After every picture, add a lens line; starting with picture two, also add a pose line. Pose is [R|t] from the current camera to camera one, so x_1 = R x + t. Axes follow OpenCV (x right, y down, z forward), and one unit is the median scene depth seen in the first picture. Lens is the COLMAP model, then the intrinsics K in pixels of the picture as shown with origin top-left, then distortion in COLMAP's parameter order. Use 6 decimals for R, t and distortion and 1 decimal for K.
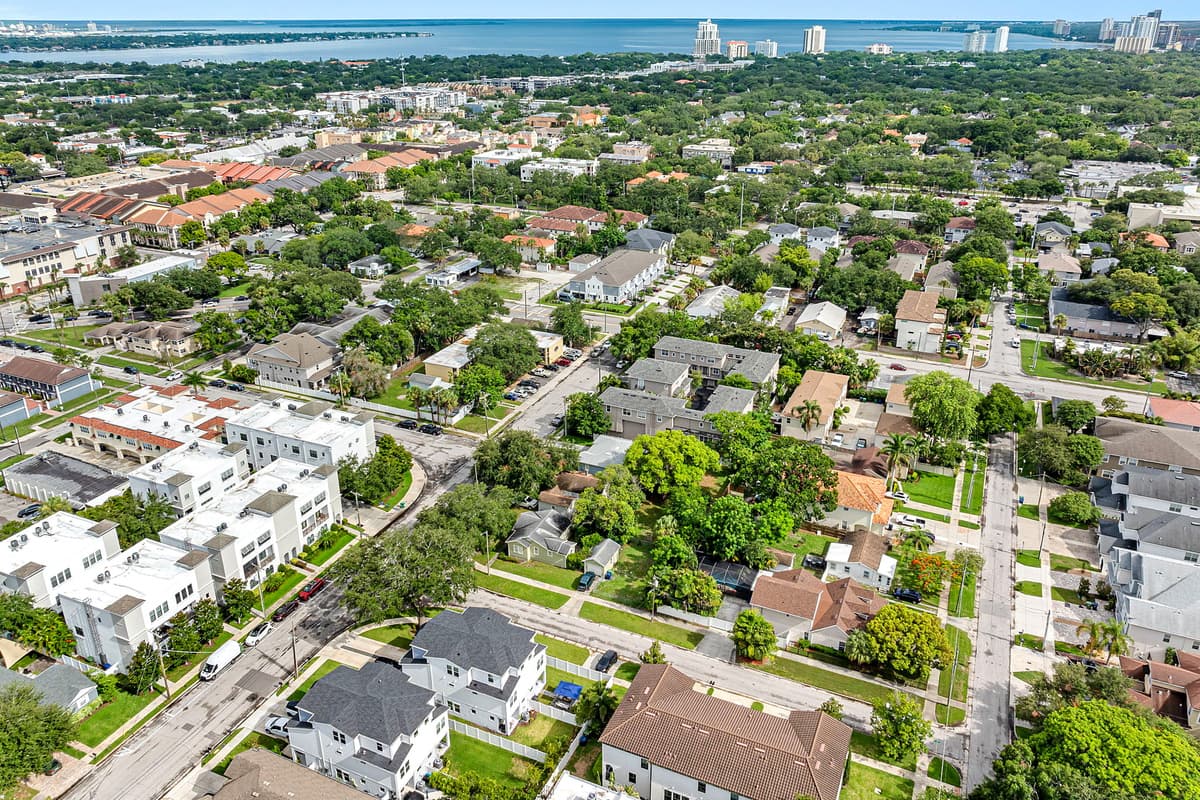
lens RADIAL K [[858.0, 0, 602.3], [0, 858.0, 343.8], [0, 0, 1]] dist [-0.002902, -0.004409]
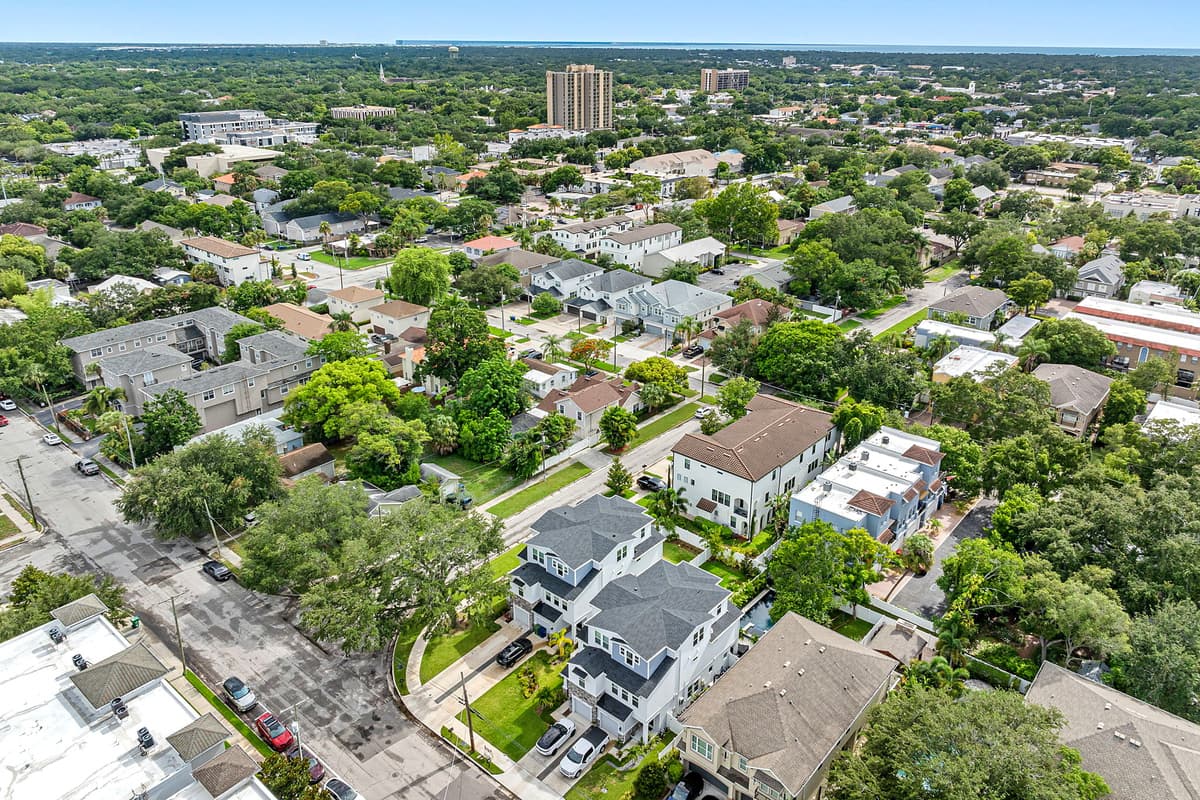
lens RADIAL K [[839.0, 0, 599.9], [0, 839.0, 347.5], [0, 0, 1]] dist [-0.003474, -0.003239]
pose [[0.290287, -0.327694, 0.899083, -0.473705], [0.338039, 0.914082, 0.224018, -0.008976], [-0.895245, 0.238896, 0.376119, 0.341108]]
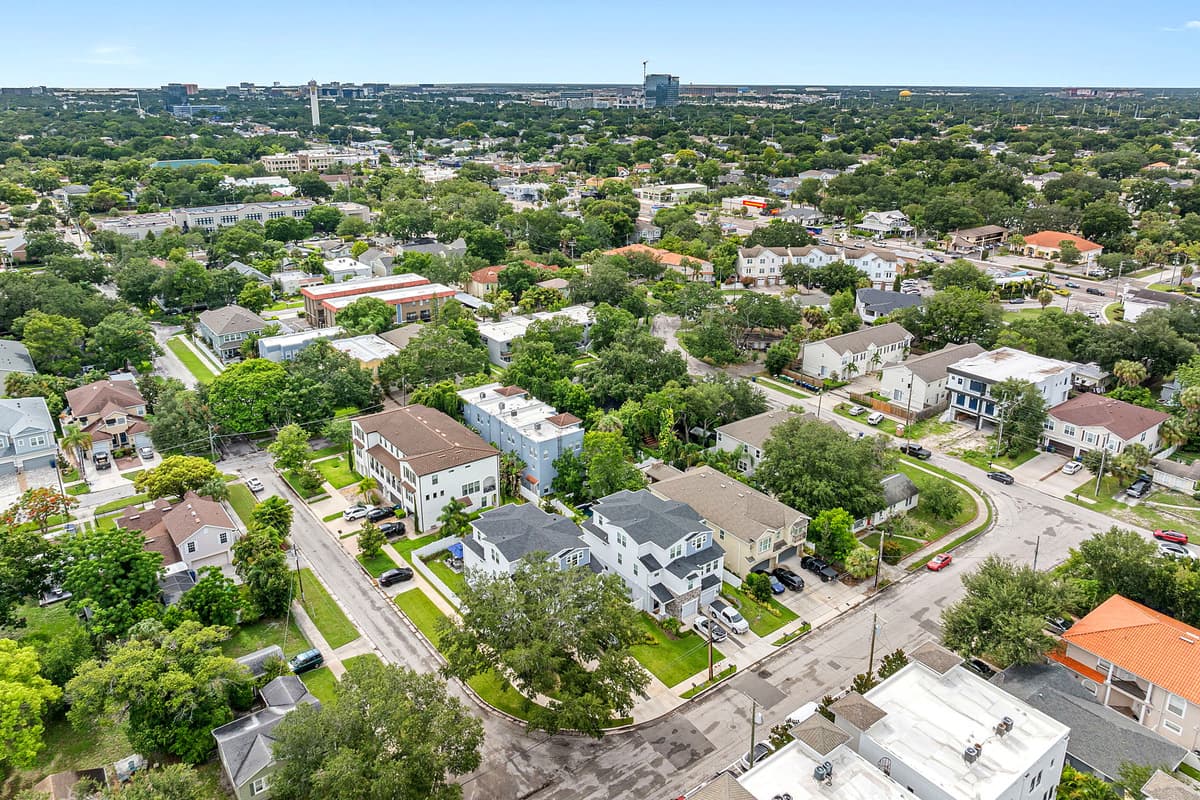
lens RADIAL K [[852.9, 0, 602.1], [0, 852.9, 333.5], [0, 0, 1]] dist [-0.006541, -0.001242]
pose [[-0.872251, -0.142023, 0.467982, -0.342336], [0.171228, 0.807653, 0.564250, -0.187653], [-0.458104, 0.572300, -0.680158, 0.808406]]
